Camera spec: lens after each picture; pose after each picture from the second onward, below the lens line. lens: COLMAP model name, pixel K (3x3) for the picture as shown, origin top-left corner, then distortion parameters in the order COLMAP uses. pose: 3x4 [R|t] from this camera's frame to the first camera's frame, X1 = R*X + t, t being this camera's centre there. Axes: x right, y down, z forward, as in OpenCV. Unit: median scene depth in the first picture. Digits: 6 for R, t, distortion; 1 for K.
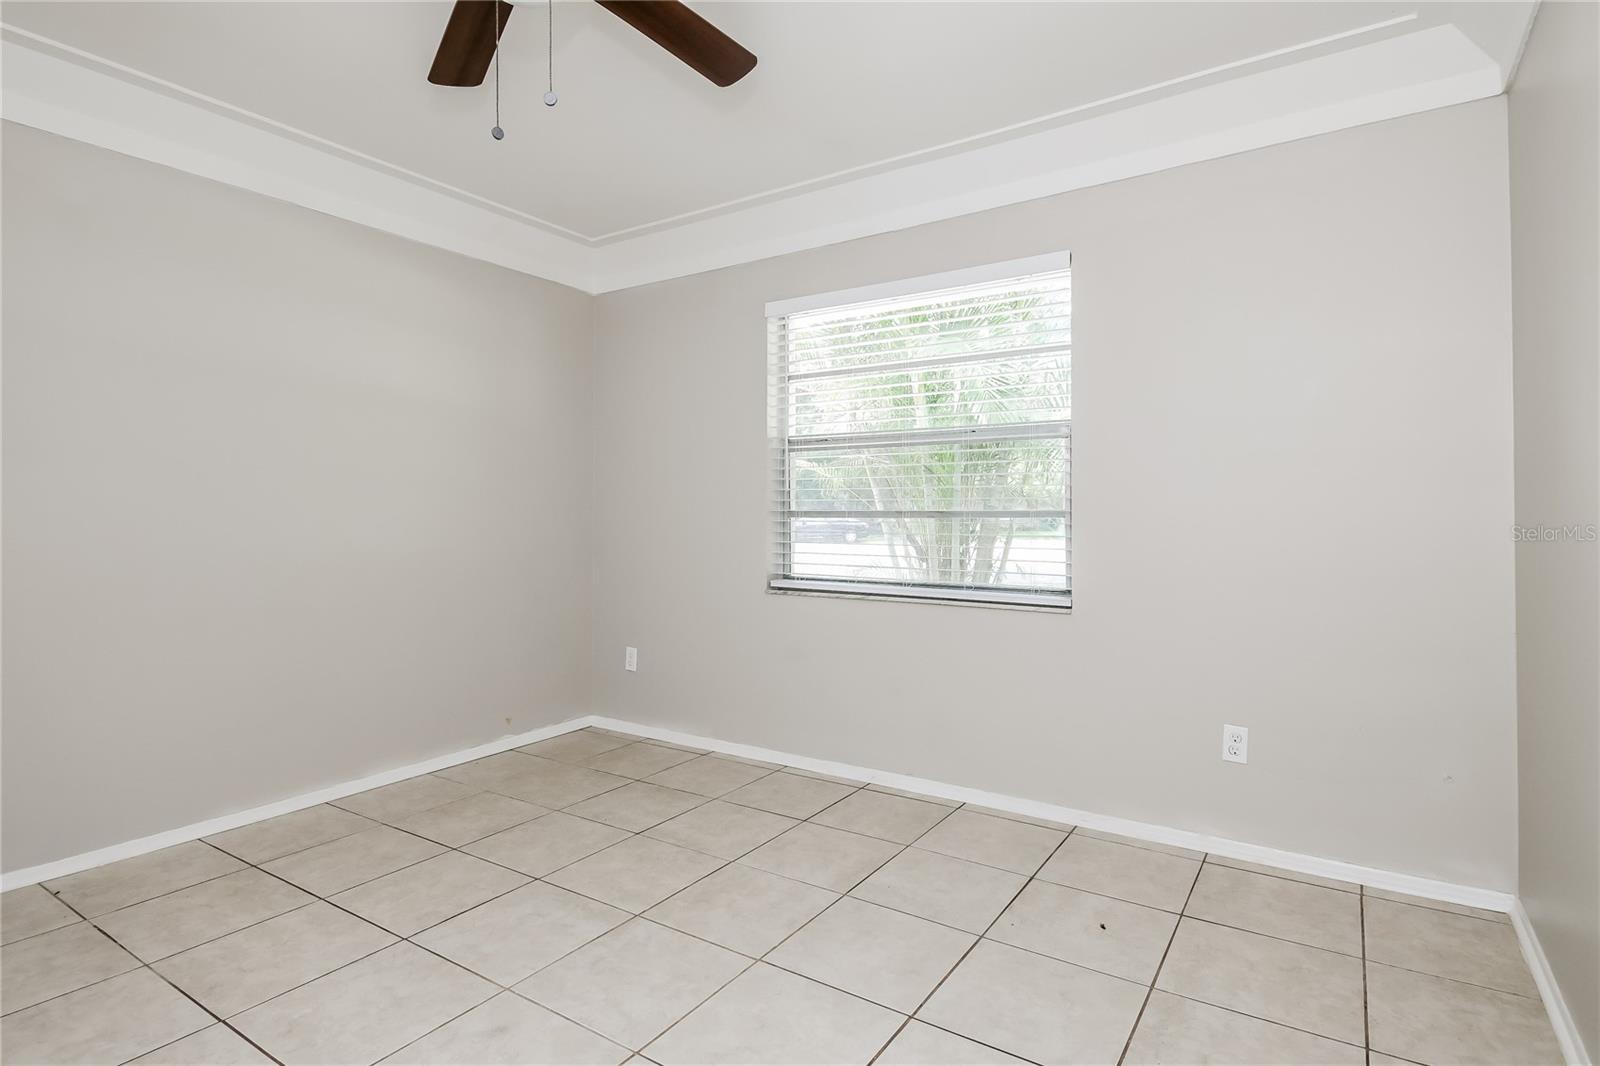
lens RADIAL K [[818.9, 0, 833.6], [0, 818.9, 508.1], [0, 0, 1]] dist [0.016488, -0.006252]
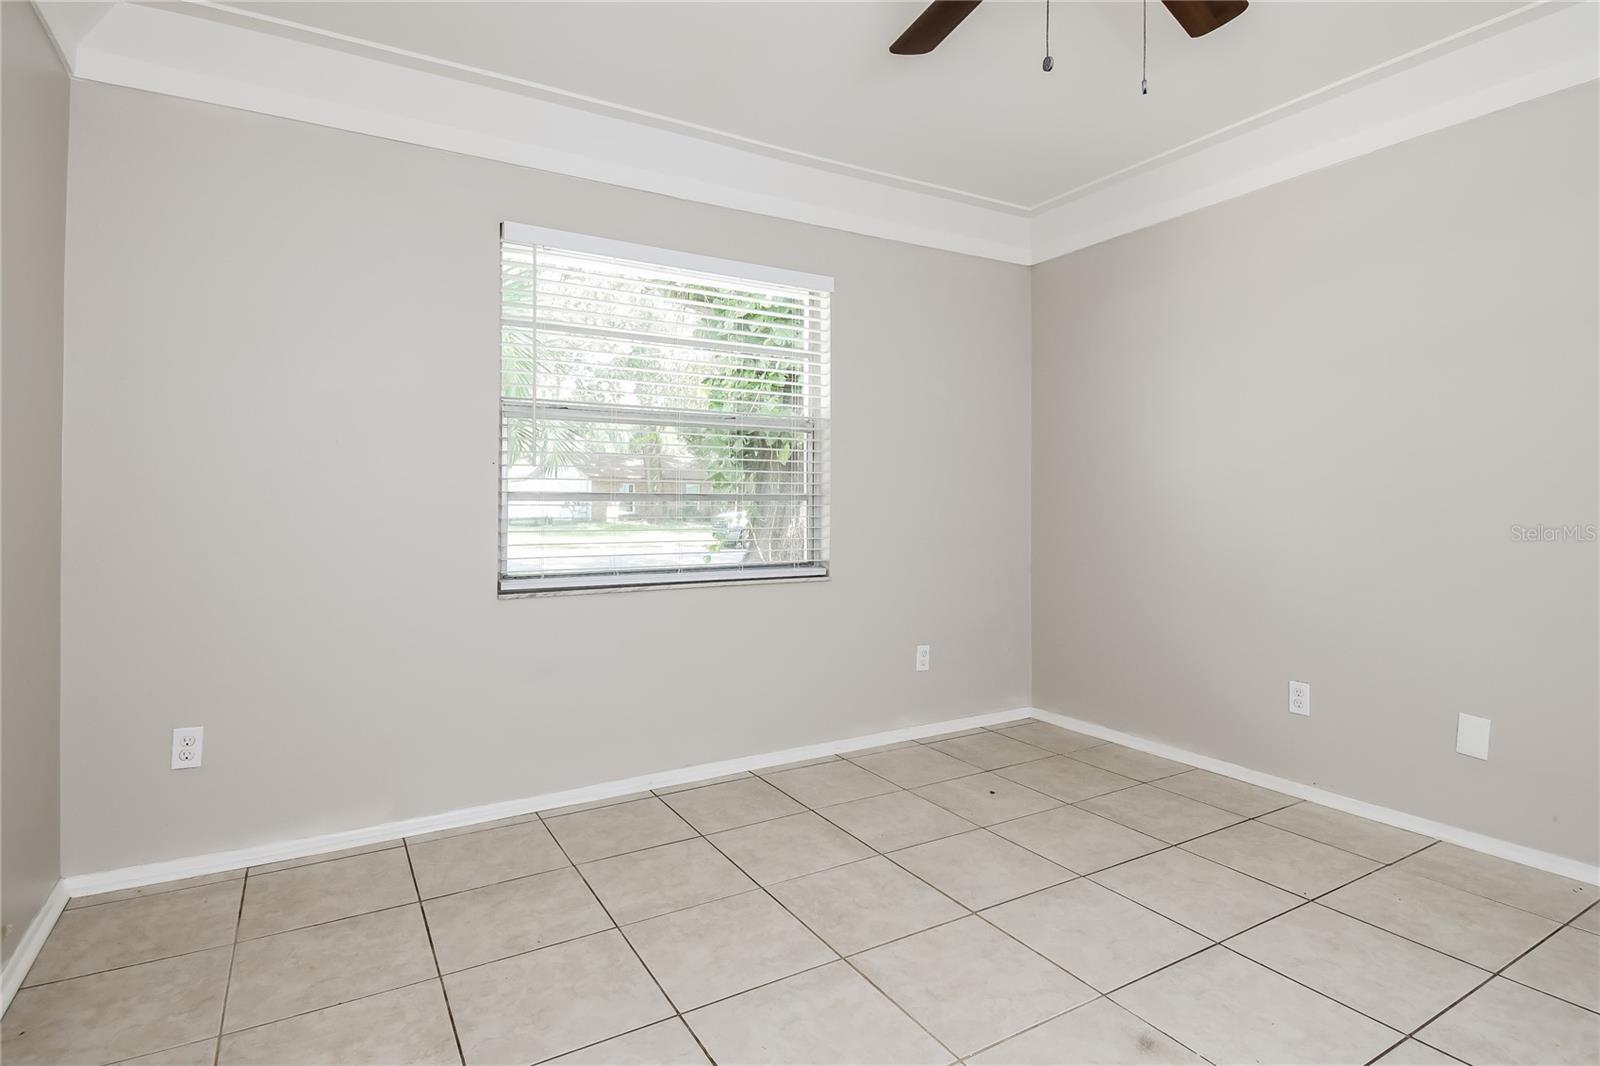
lens RADIAL K [[818.9, 0, 801.3], [0, 818.9, 498.9], [0, 0, 1]] dist [0.016488, -0.006252]
pose [[0.446726, -0.003082, 0.894665, -0.683855], [-0.011979, 0.999884, 0.009427, -0.001344], [-0.894590, -0.014929, 0.446638, 0.430369]]
